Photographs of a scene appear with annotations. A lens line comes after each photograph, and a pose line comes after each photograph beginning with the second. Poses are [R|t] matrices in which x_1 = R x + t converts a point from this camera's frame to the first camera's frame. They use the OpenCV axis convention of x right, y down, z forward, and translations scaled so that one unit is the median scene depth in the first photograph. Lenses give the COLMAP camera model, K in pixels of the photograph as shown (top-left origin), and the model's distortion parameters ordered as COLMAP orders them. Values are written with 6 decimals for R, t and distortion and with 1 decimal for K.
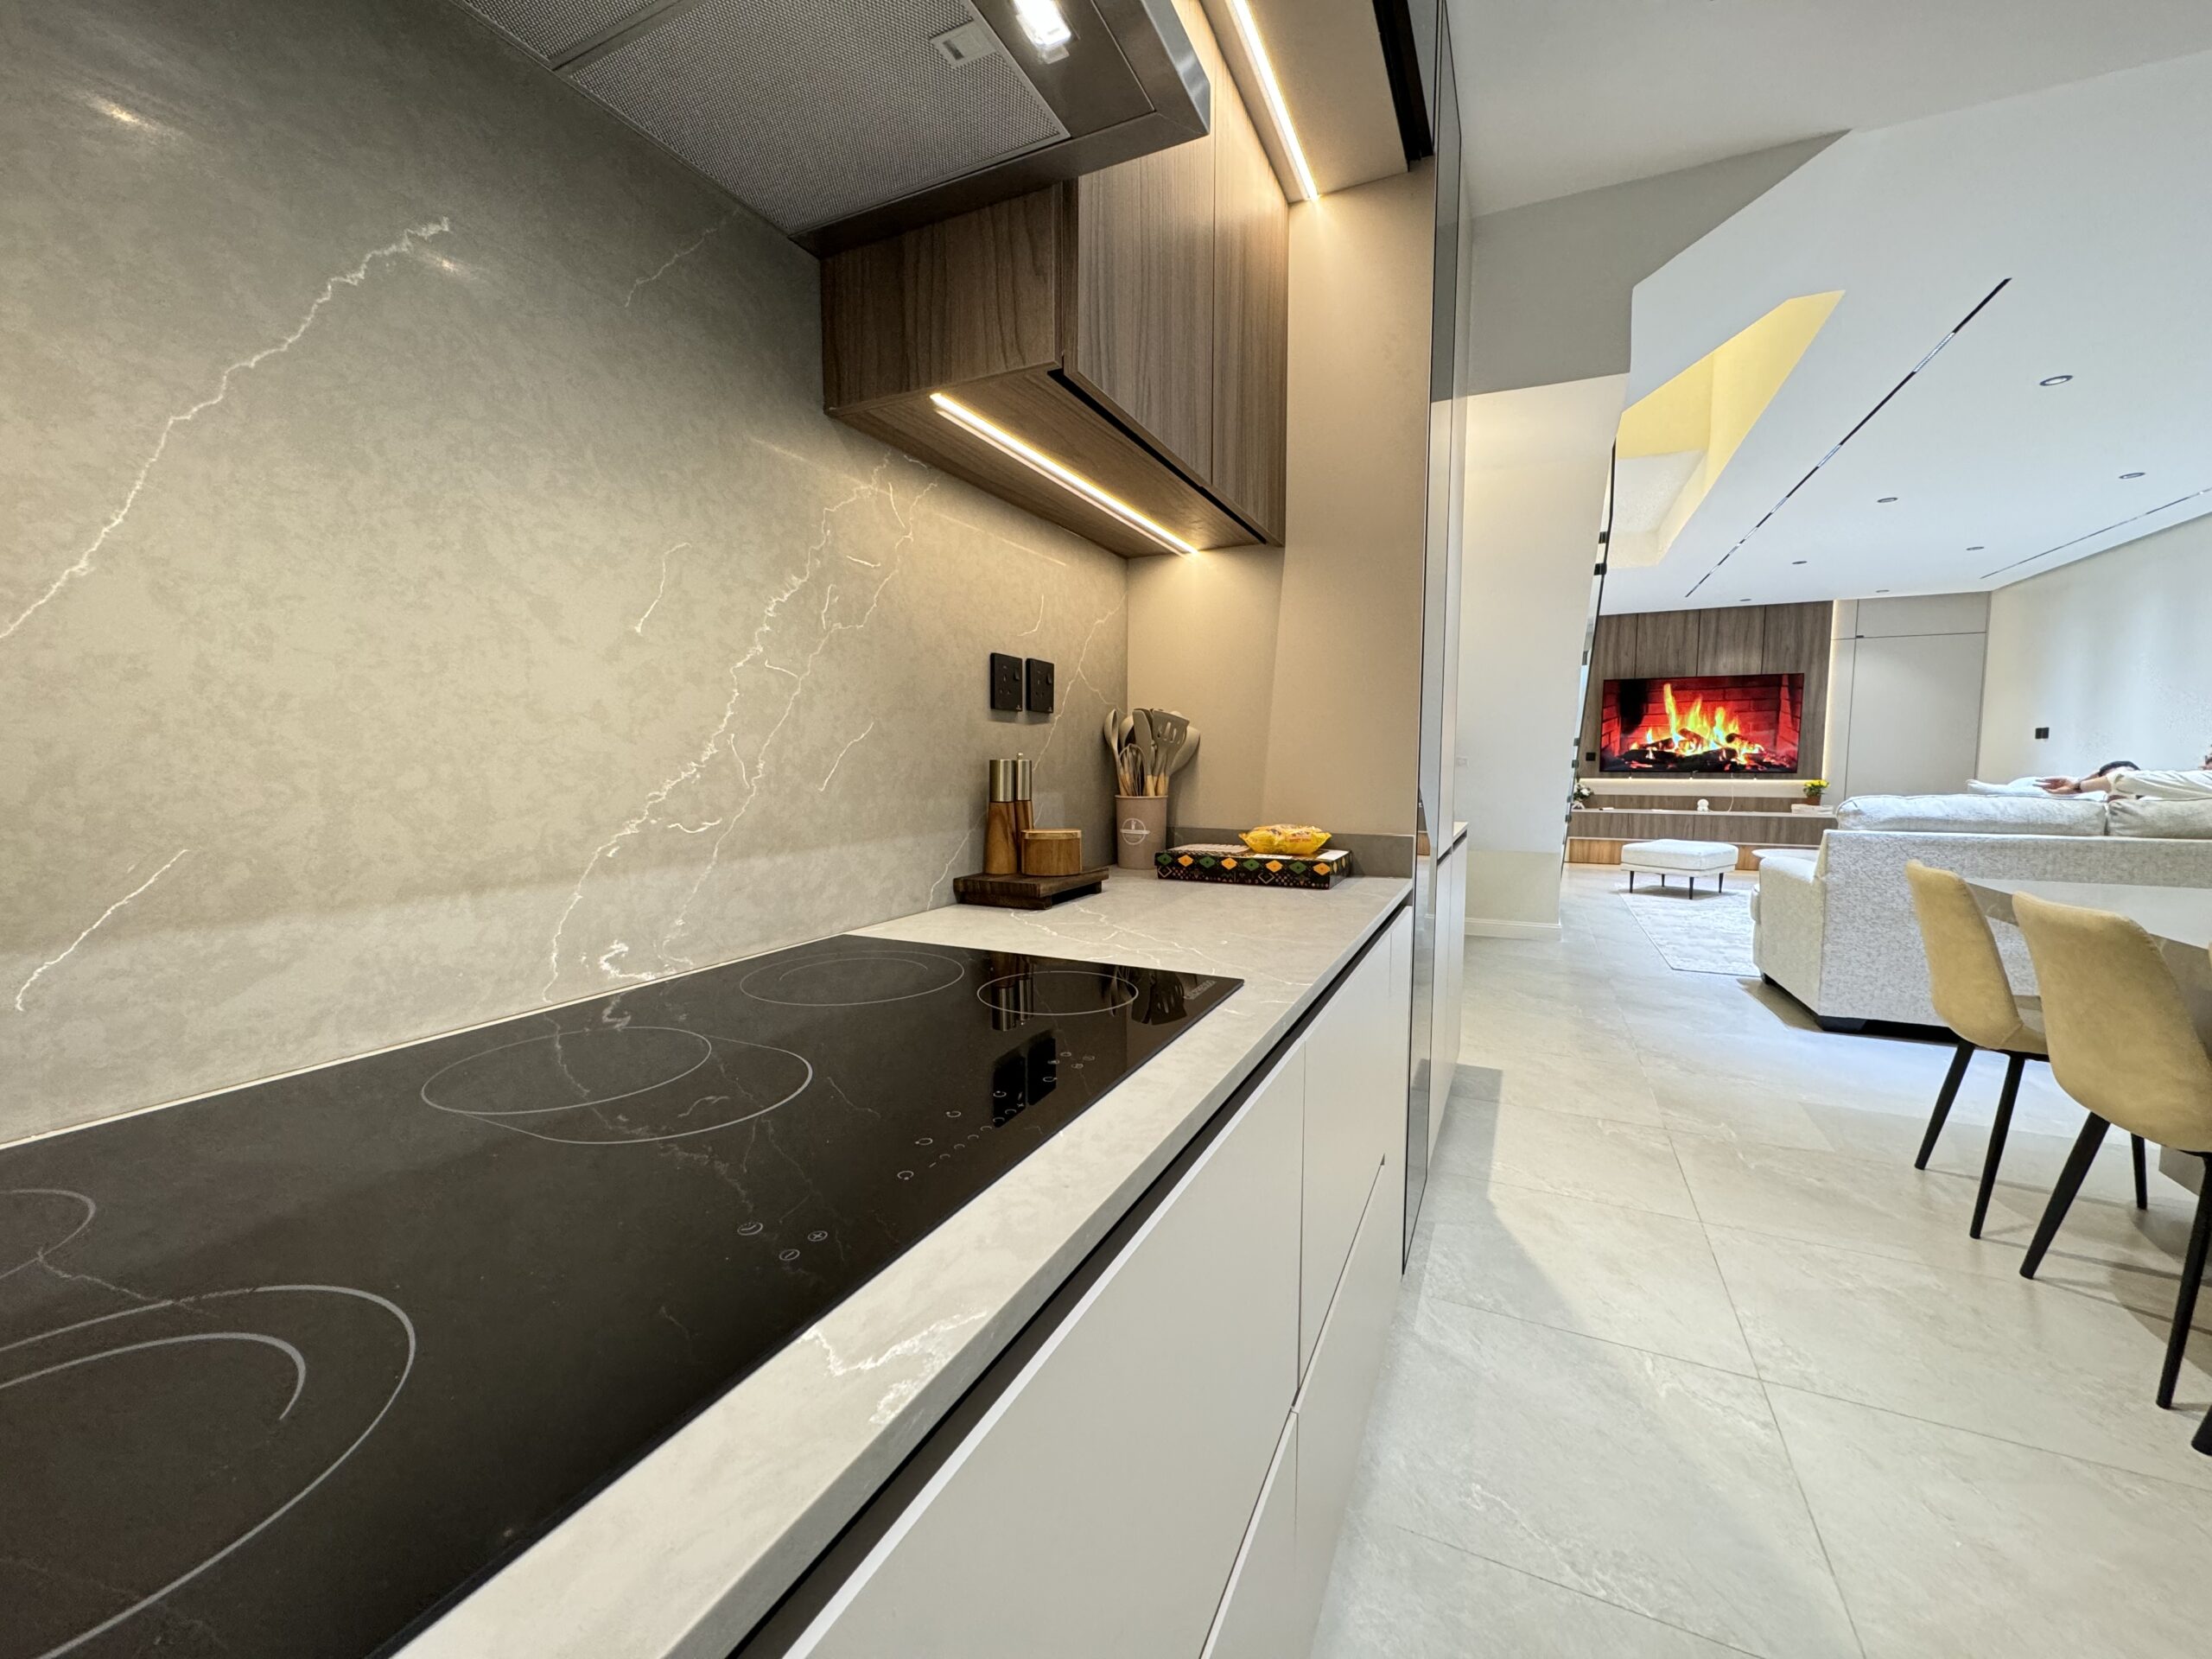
lens RADIAL K [[882.0, 0, 1112.4], [0, 882.0, 826.2], [0, 0, 1]] dist [0.000759, -0.000270]
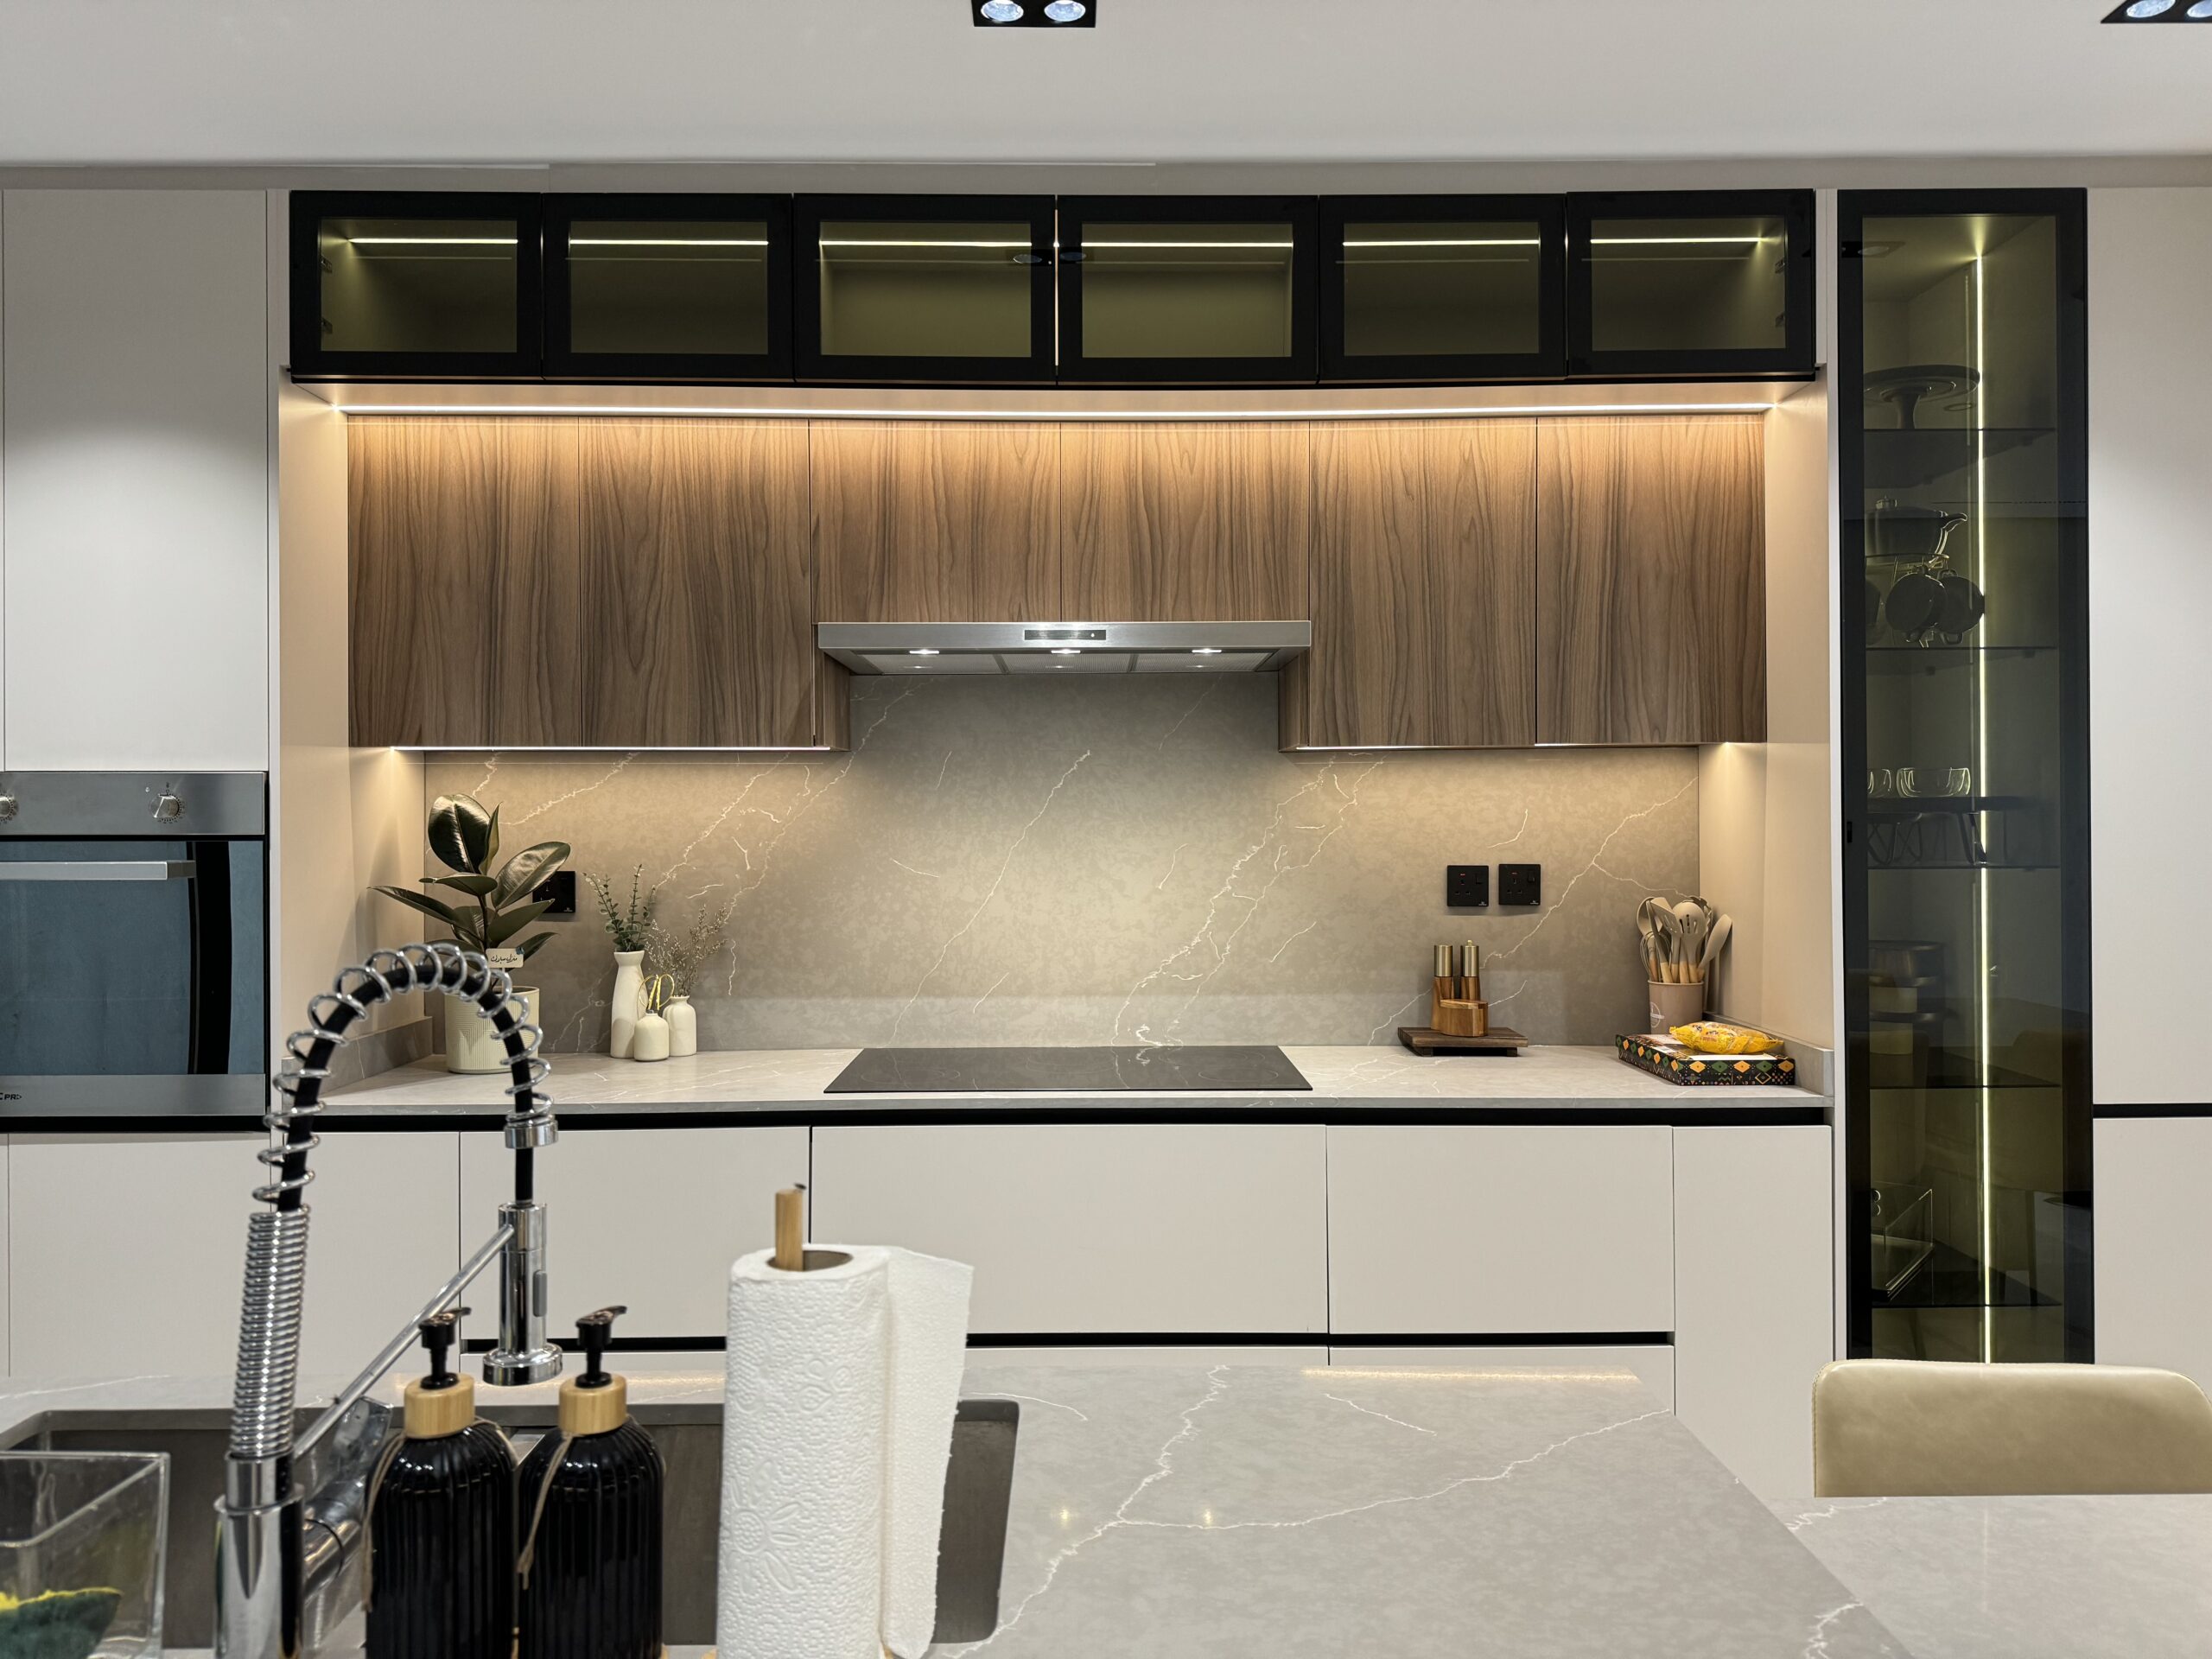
lens RADIAL K [[1549.7, 0, 1106.0], [0, 1549.7, 829.5], [0, 0, 1]] dist [0.144619, -0.226798]
pose [[0.438851, 0.002623, -0.898556, 2.062151], [-0.062779, 0.997642, -0.027748, -0.175875], [0.896364, 0.068588, 0.437981, -0.602907]]
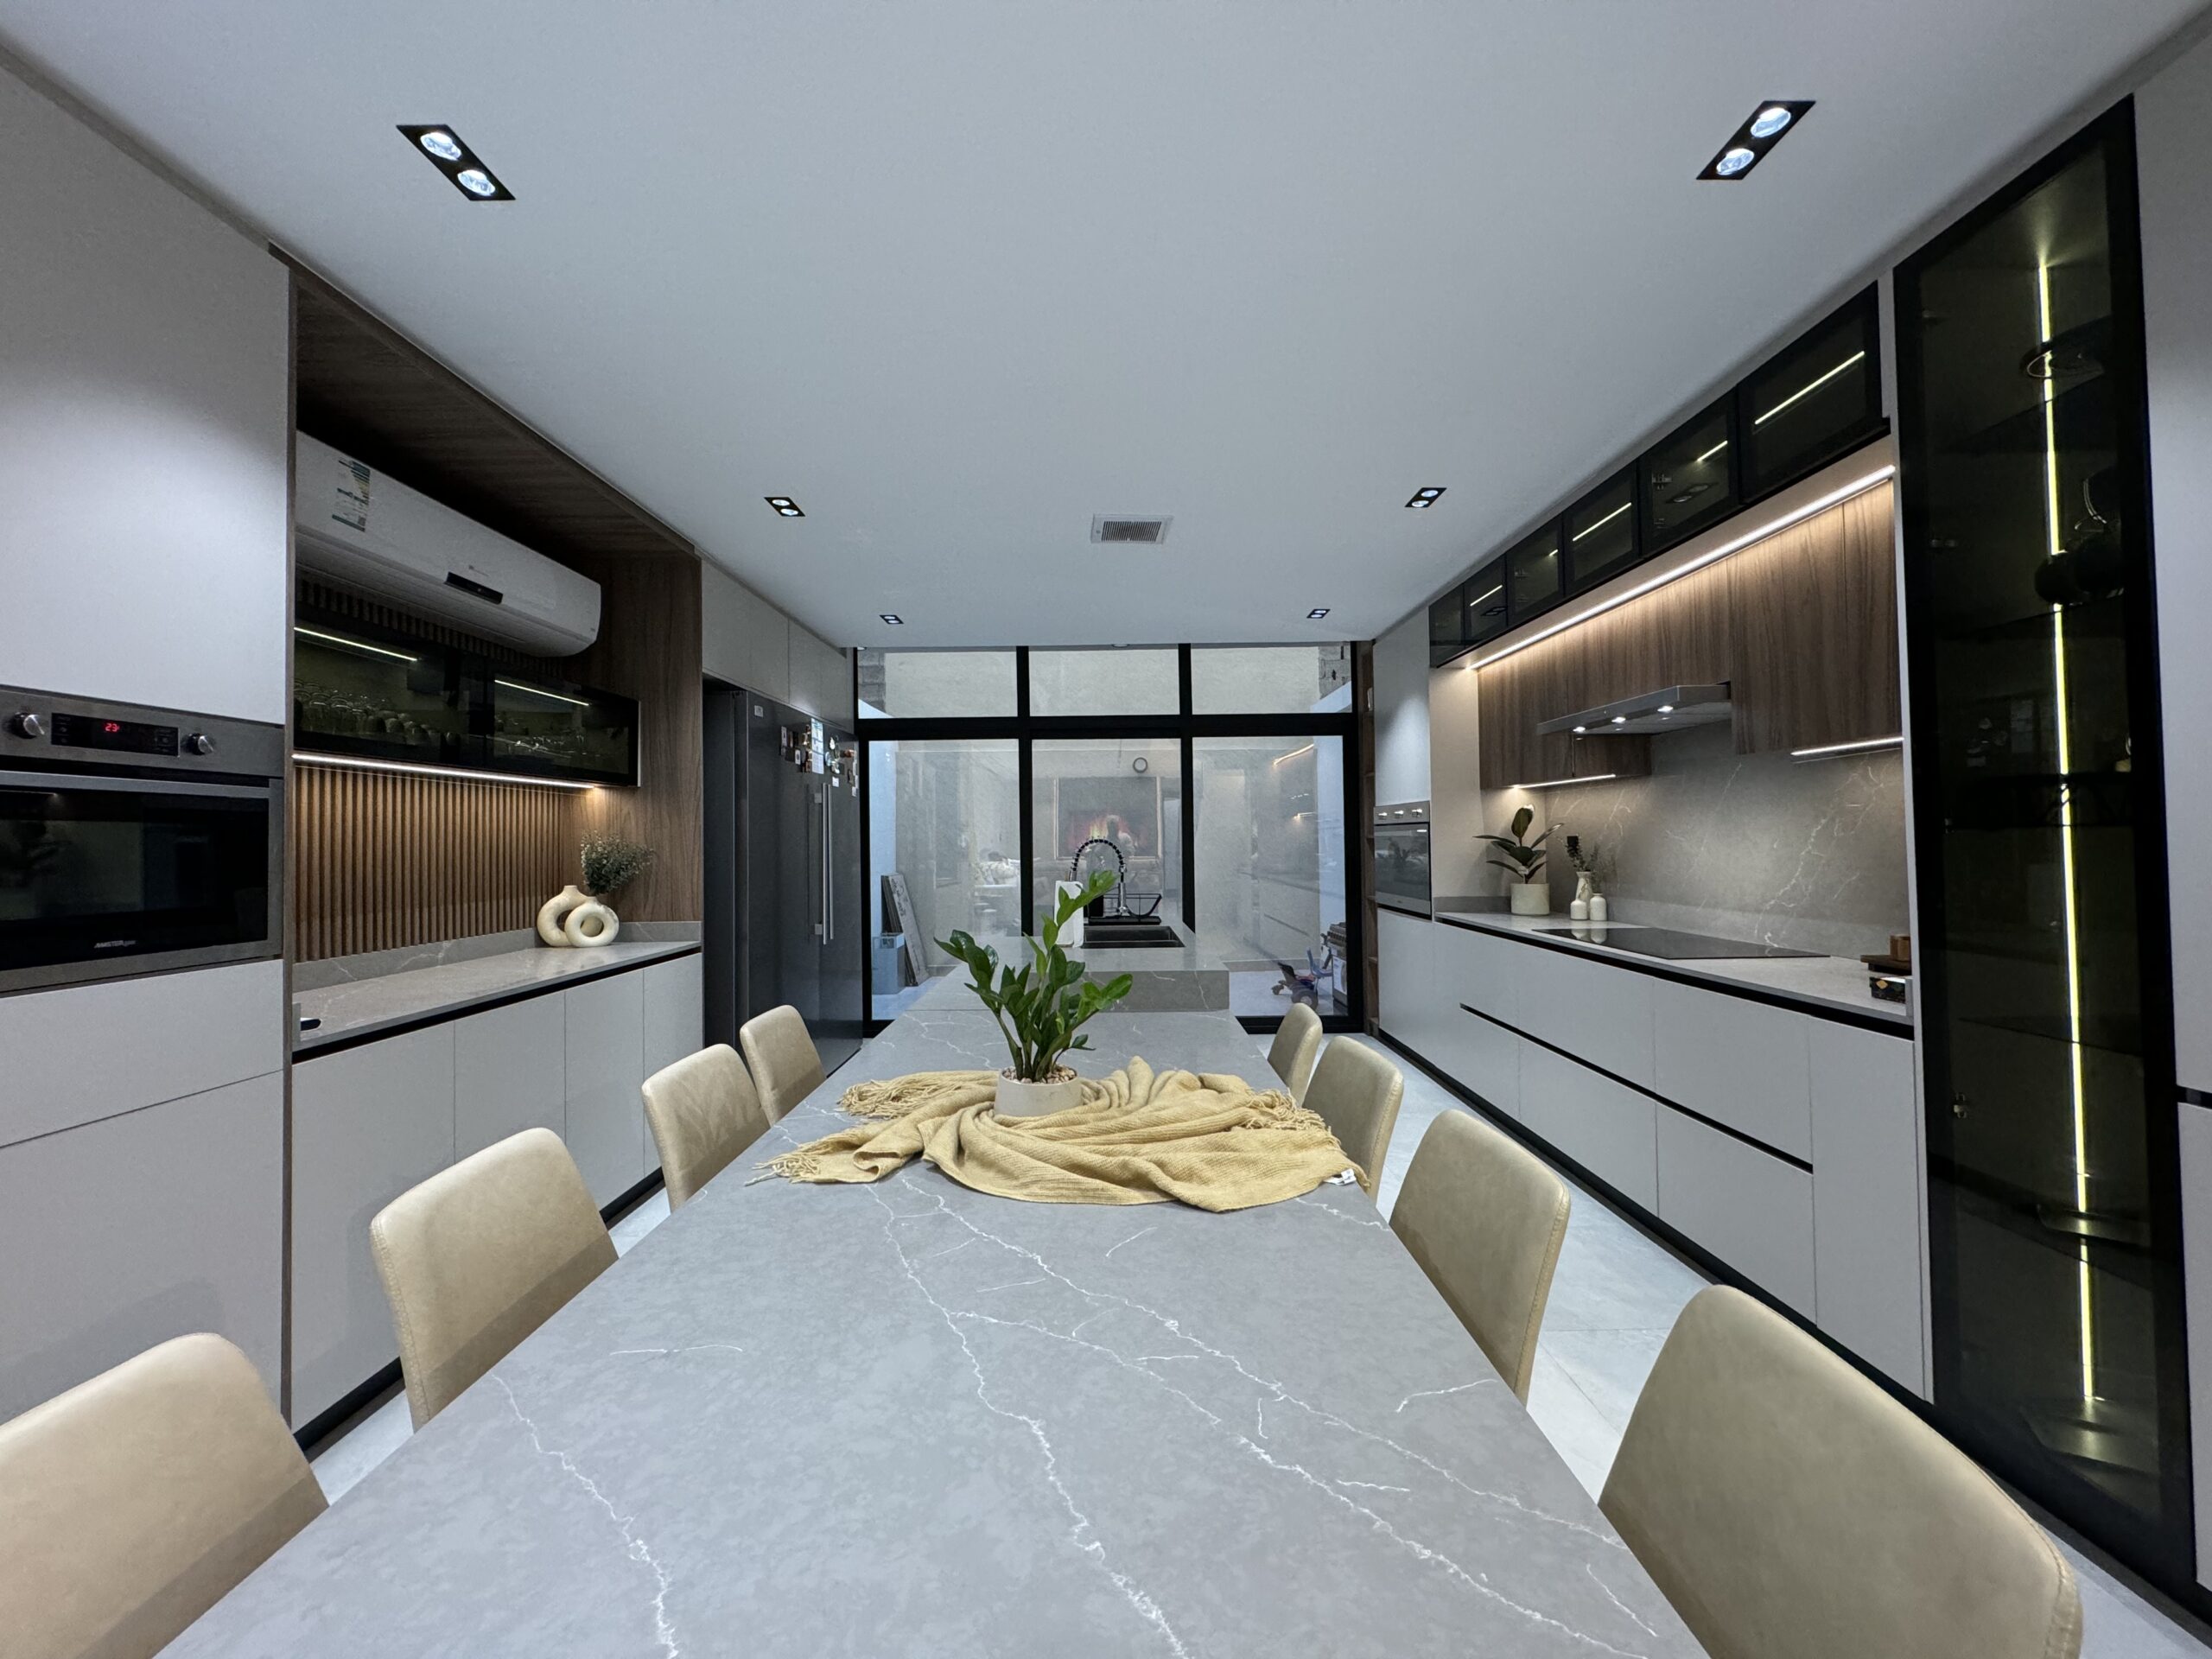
lens RADIAL K [[885.7, 0, 1112.4], [0, 885.7, 829.7], [0, 0, 1]] dist [-0.001166, -0.000099]
pose [[-0.902012, 0.005389, -0.431678, 2.377395], [-0.019864, 0.998345, 0.053969, -0.300516], [0.431255, 0.057255, -0.900412, 2.134523]]
